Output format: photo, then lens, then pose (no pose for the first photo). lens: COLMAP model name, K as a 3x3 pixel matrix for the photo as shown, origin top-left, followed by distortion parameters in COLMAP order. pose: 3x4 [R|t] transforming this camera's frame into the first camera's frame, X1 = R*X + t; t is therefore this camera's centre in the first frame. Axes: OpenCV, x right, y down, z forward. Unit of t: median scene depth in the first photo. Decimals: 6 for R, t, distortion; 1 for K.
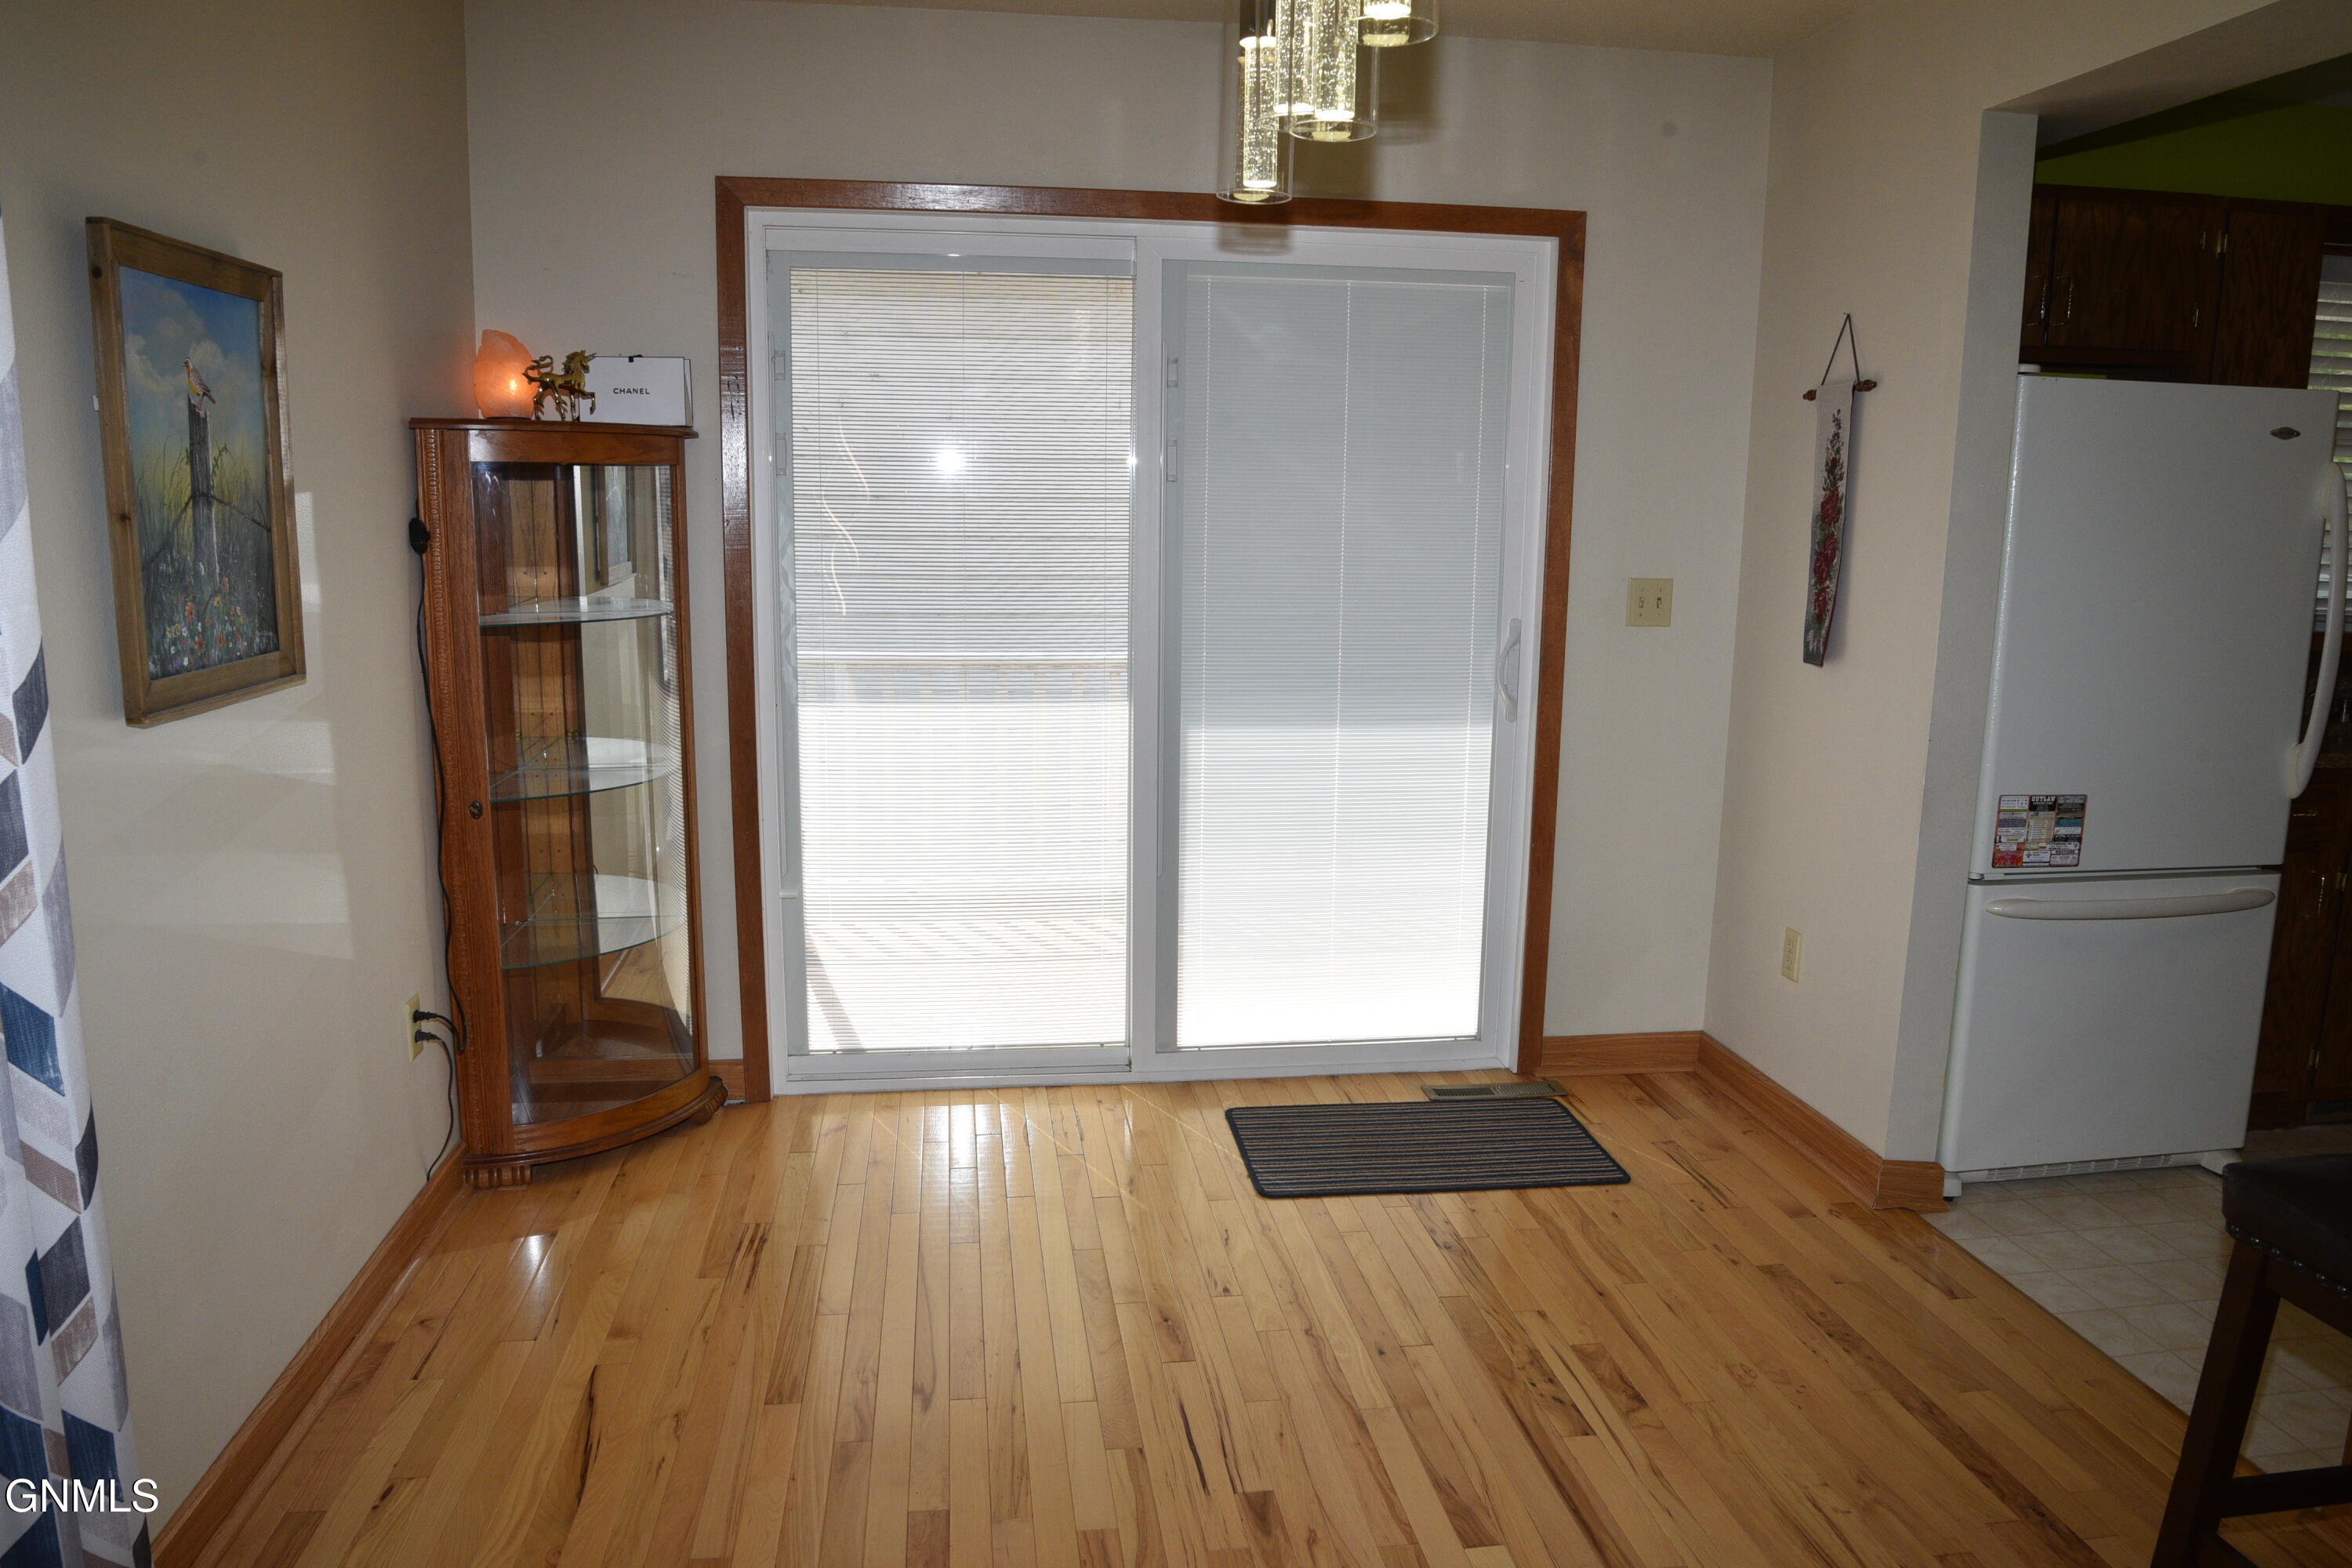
lens RADIAL K [[1597.6, 0, 1171.5], [0, 1597.6, 805.3], [0, 0, 1]] dist [-0.098689, 0.042673]
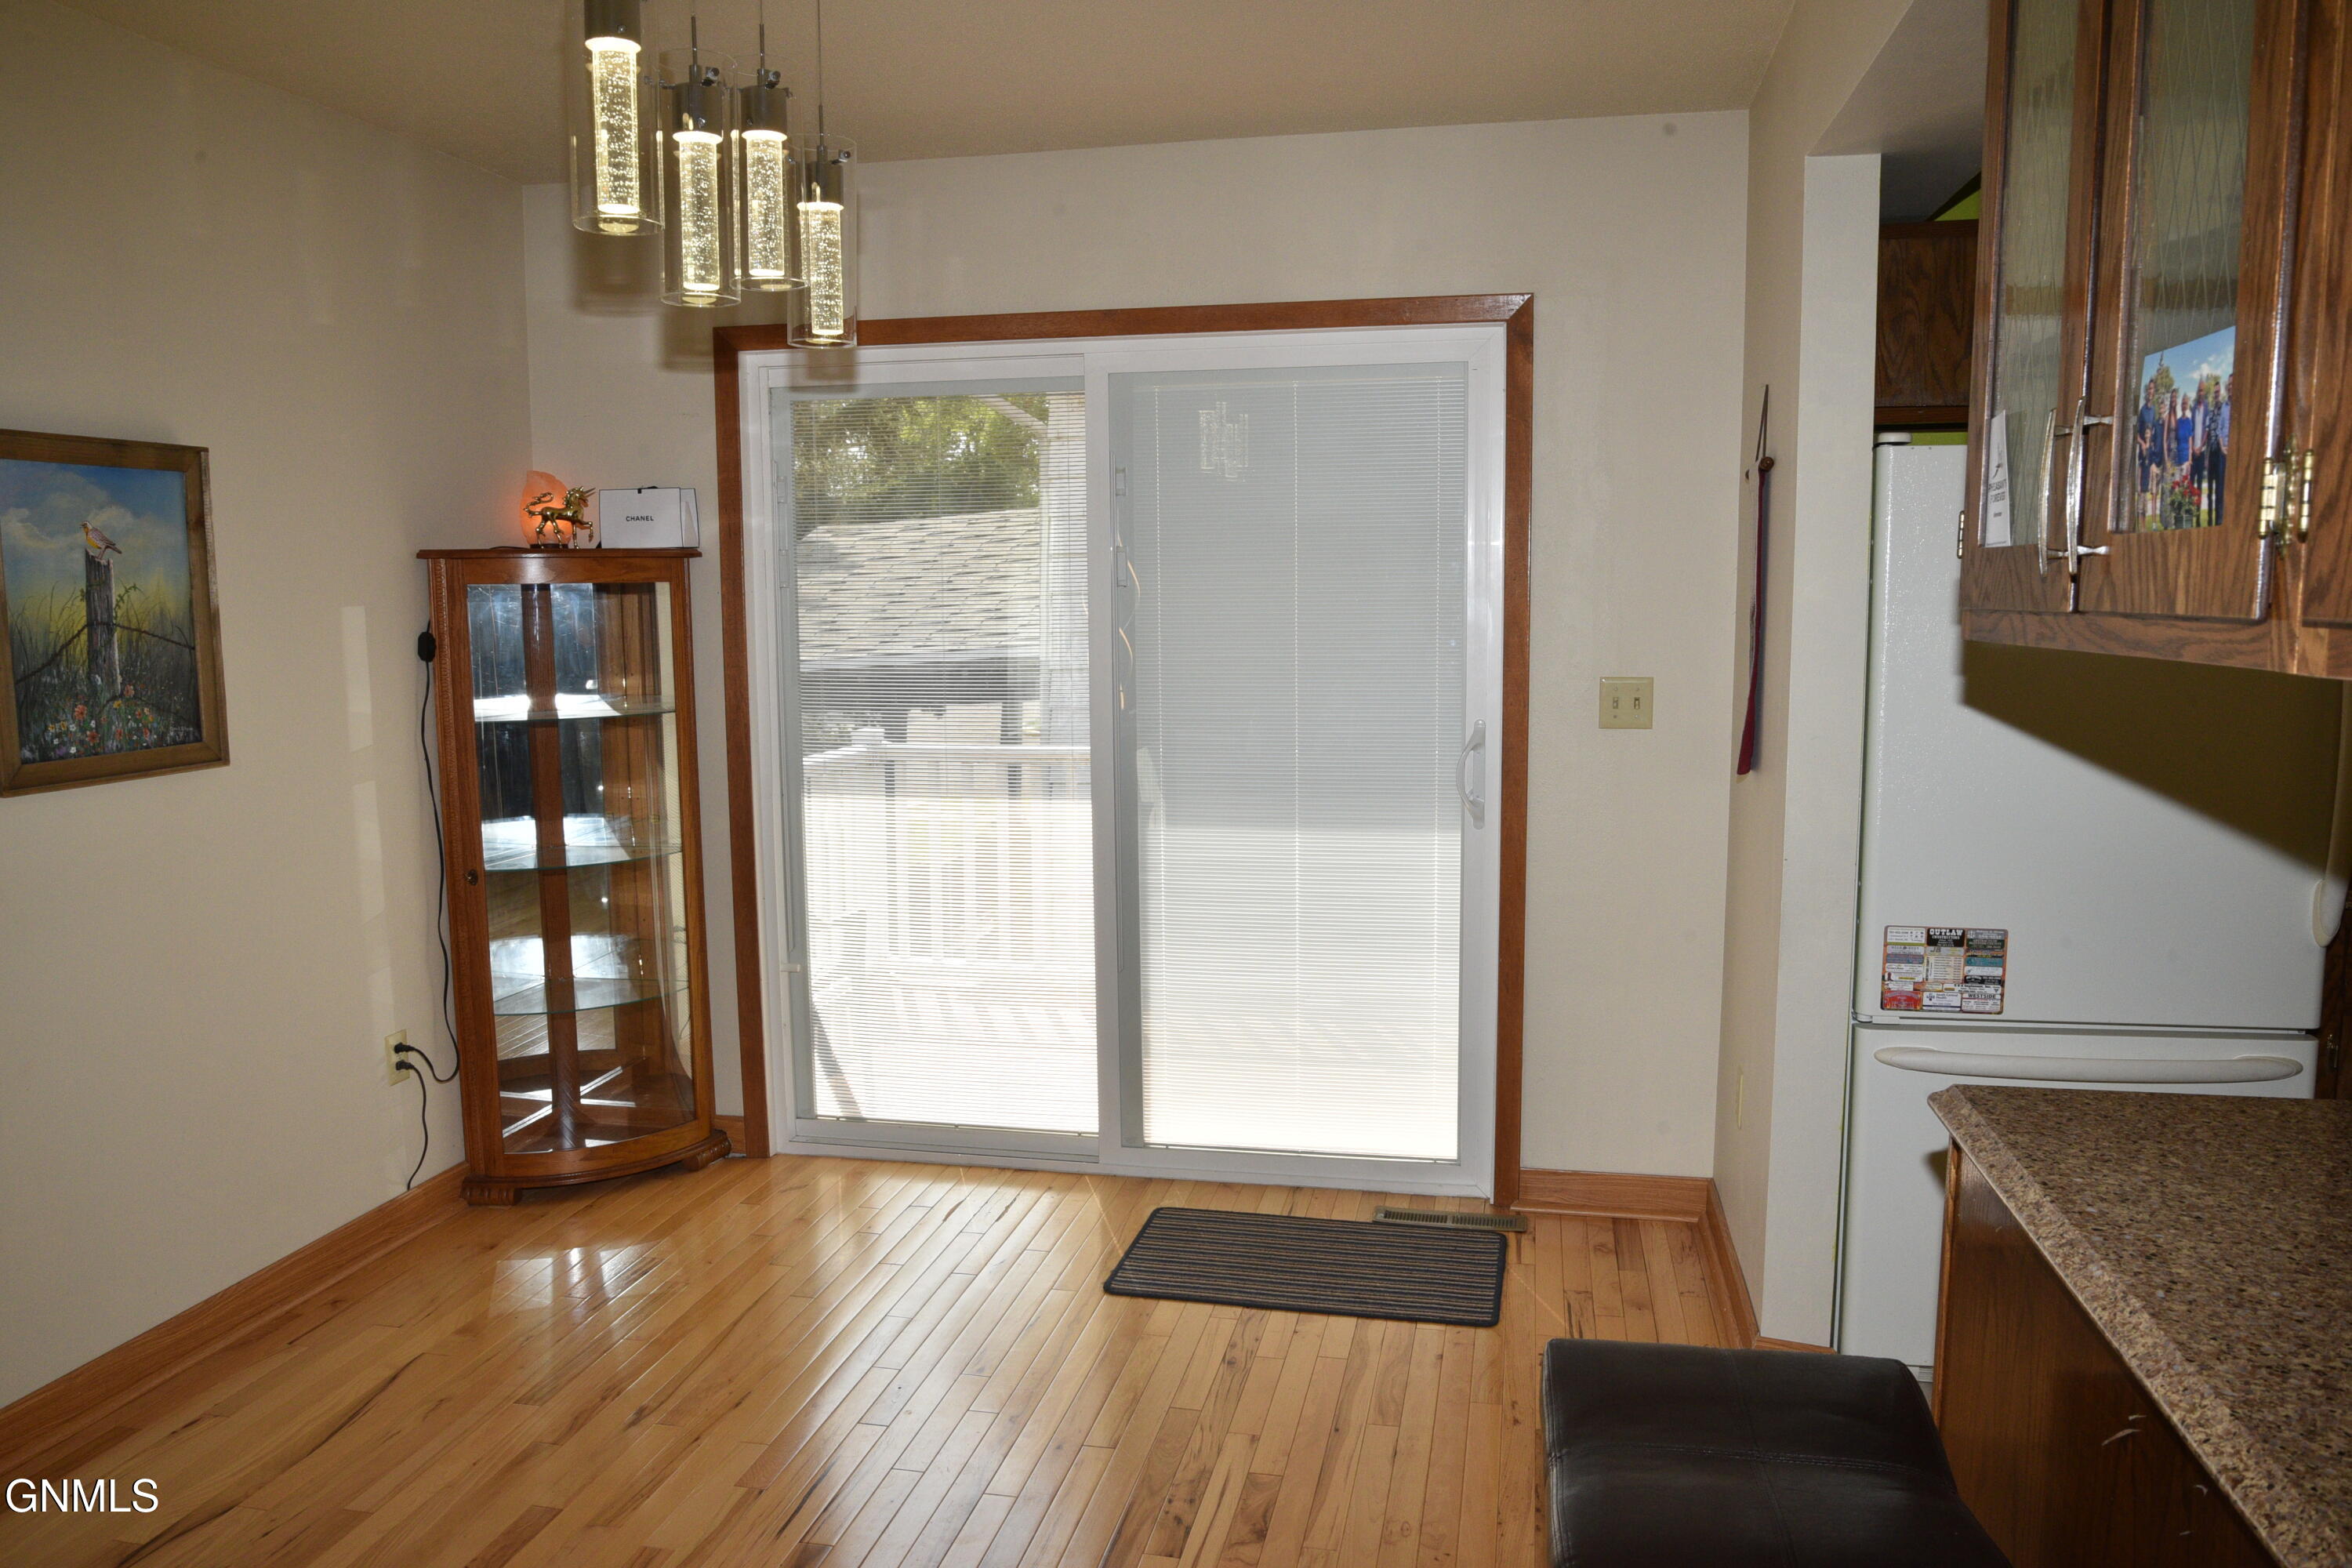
lens RADIAL K [[1680.5, 0, 1179.1], [0, 1680.5, 803.5], [0, 0, 1]] dist [-0.074351, 0.042131]
pose [[0.943306, 0.022433, -0.331166, 0.459051], [-0.042187, 0.997725, -0.052583, -0.009026], [0.329233, 0.063573, 0.942106, -0.001945]]
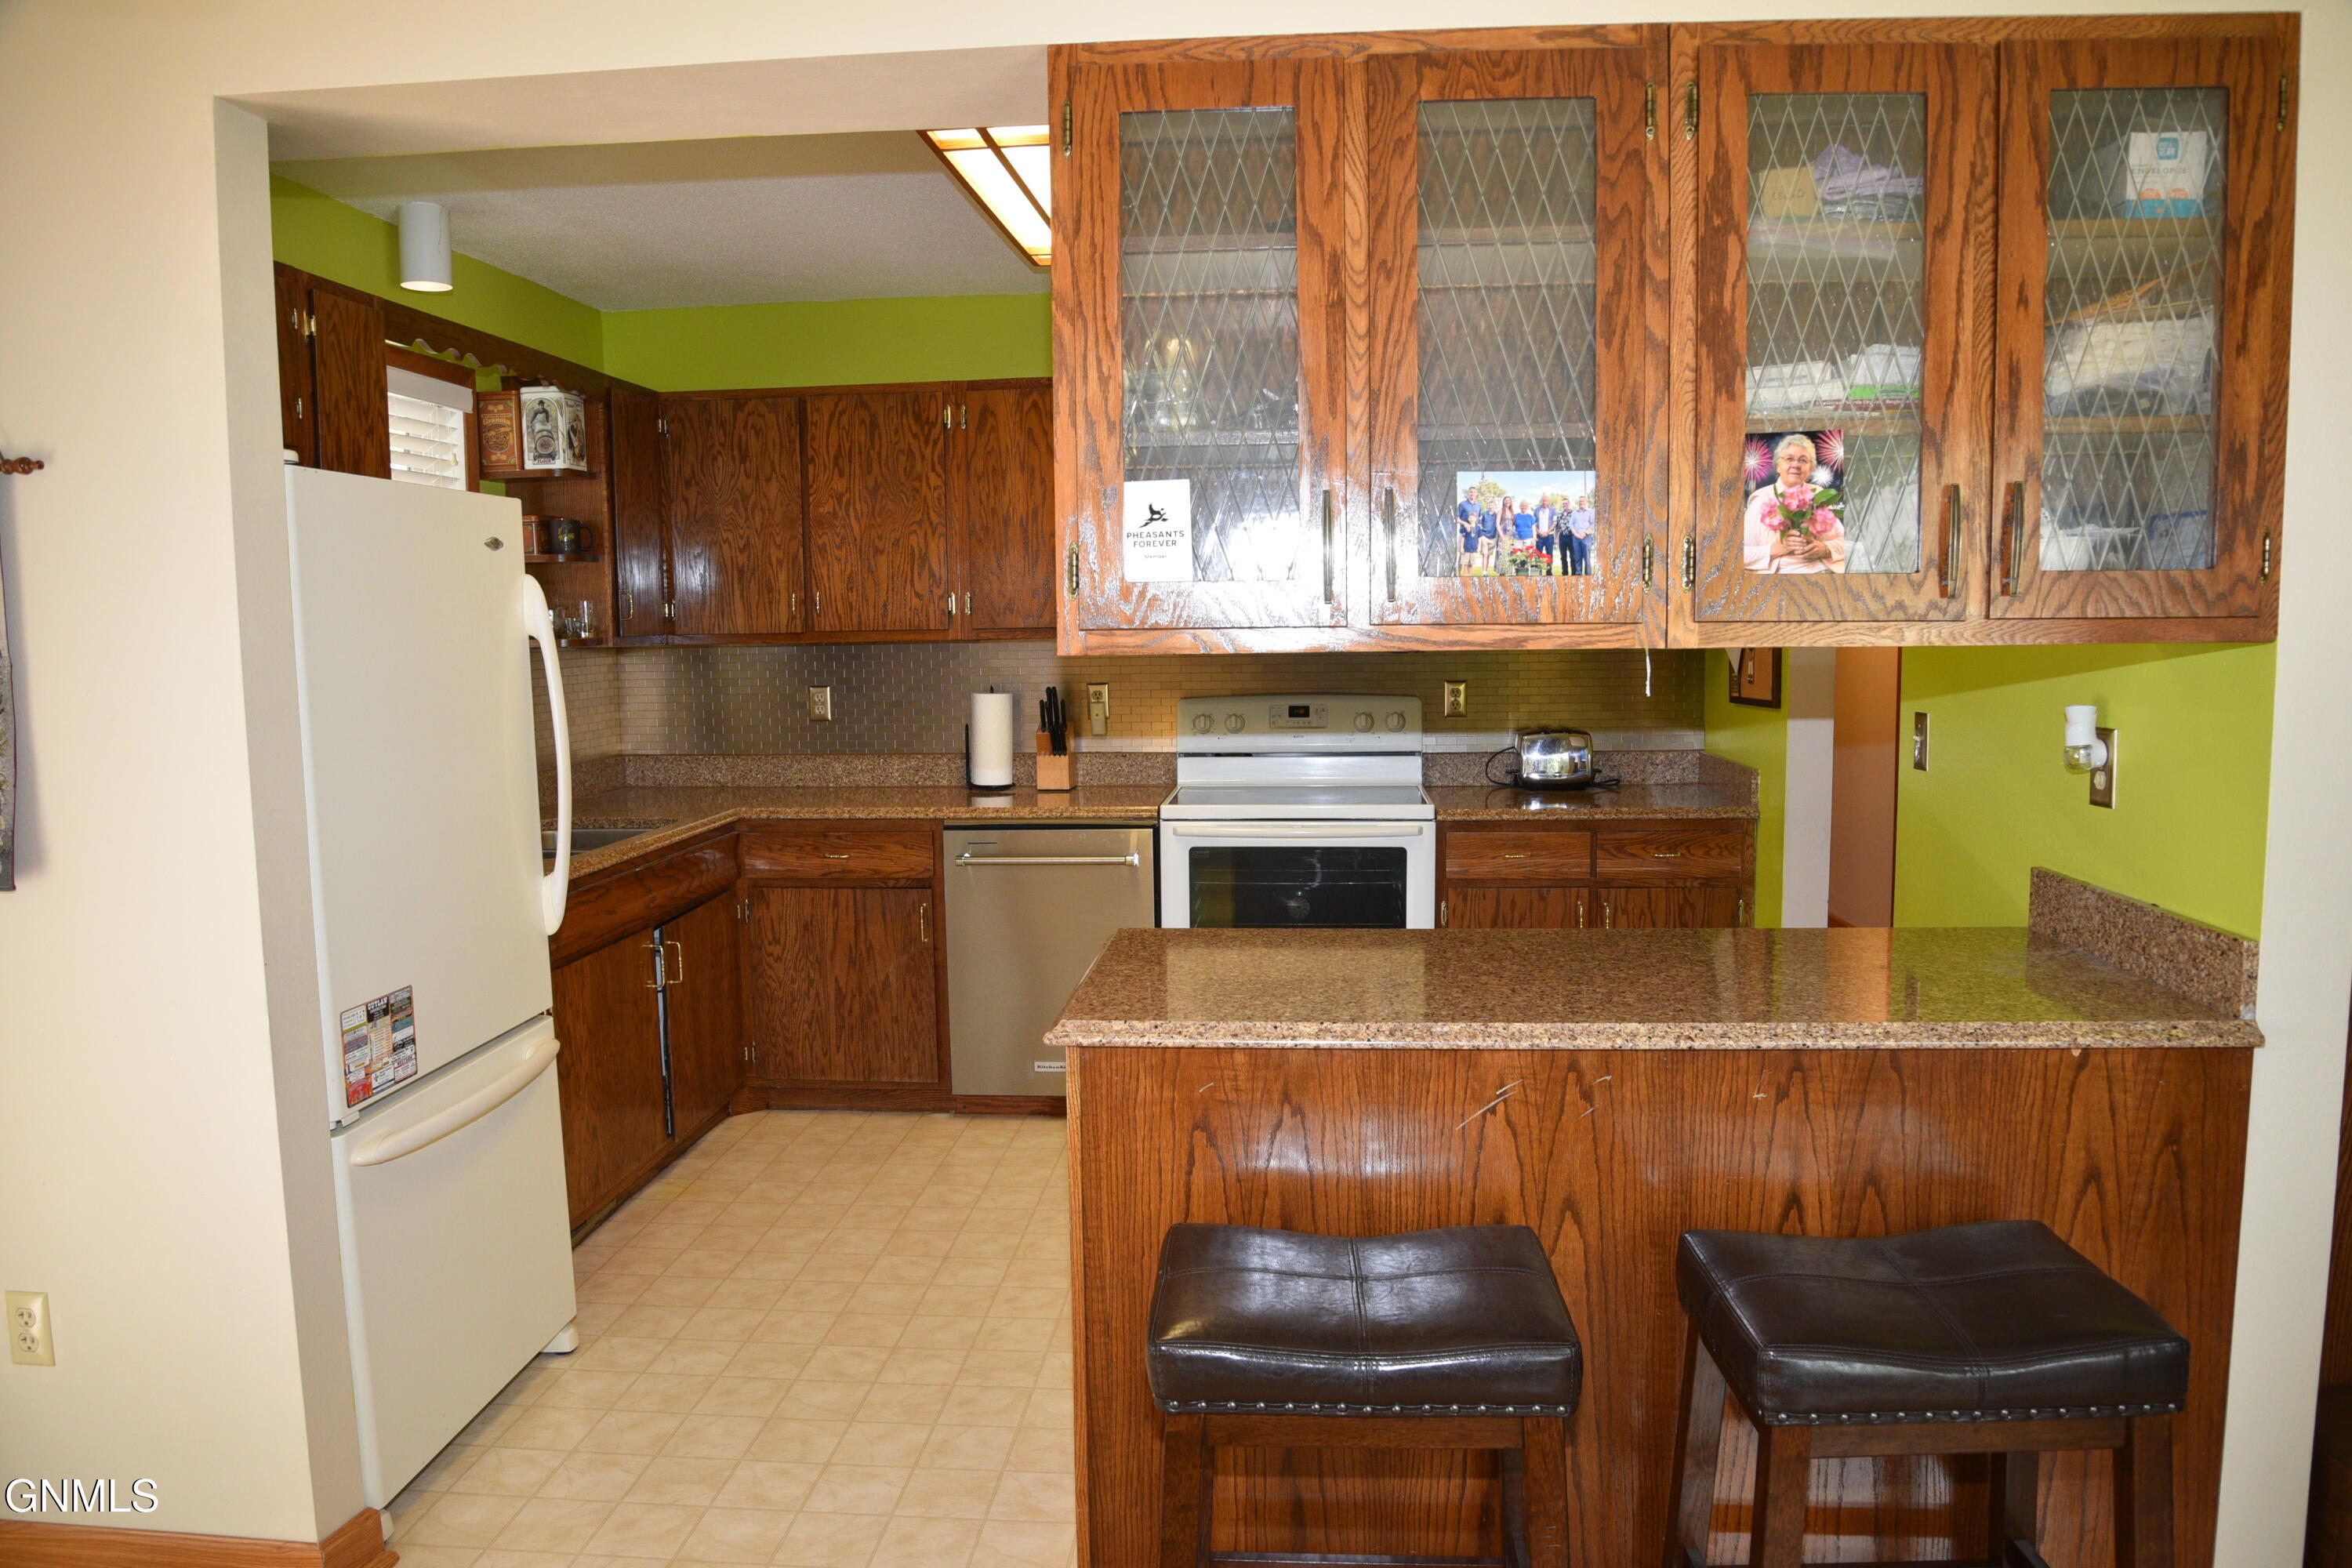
lens RADIAL K [[1608.0, 0, 1176.0], [0, 1608.0, 799.5], [0, 0, 1]] dist [-0.087246, 0.035915]
pose [[0.214057, -0.121632, 0.969219, -0.107431], [0.194160, 0.977717, 0.079817, -0.088884], [-0.957330, 0.171098, 0.232903, 0.409782]]
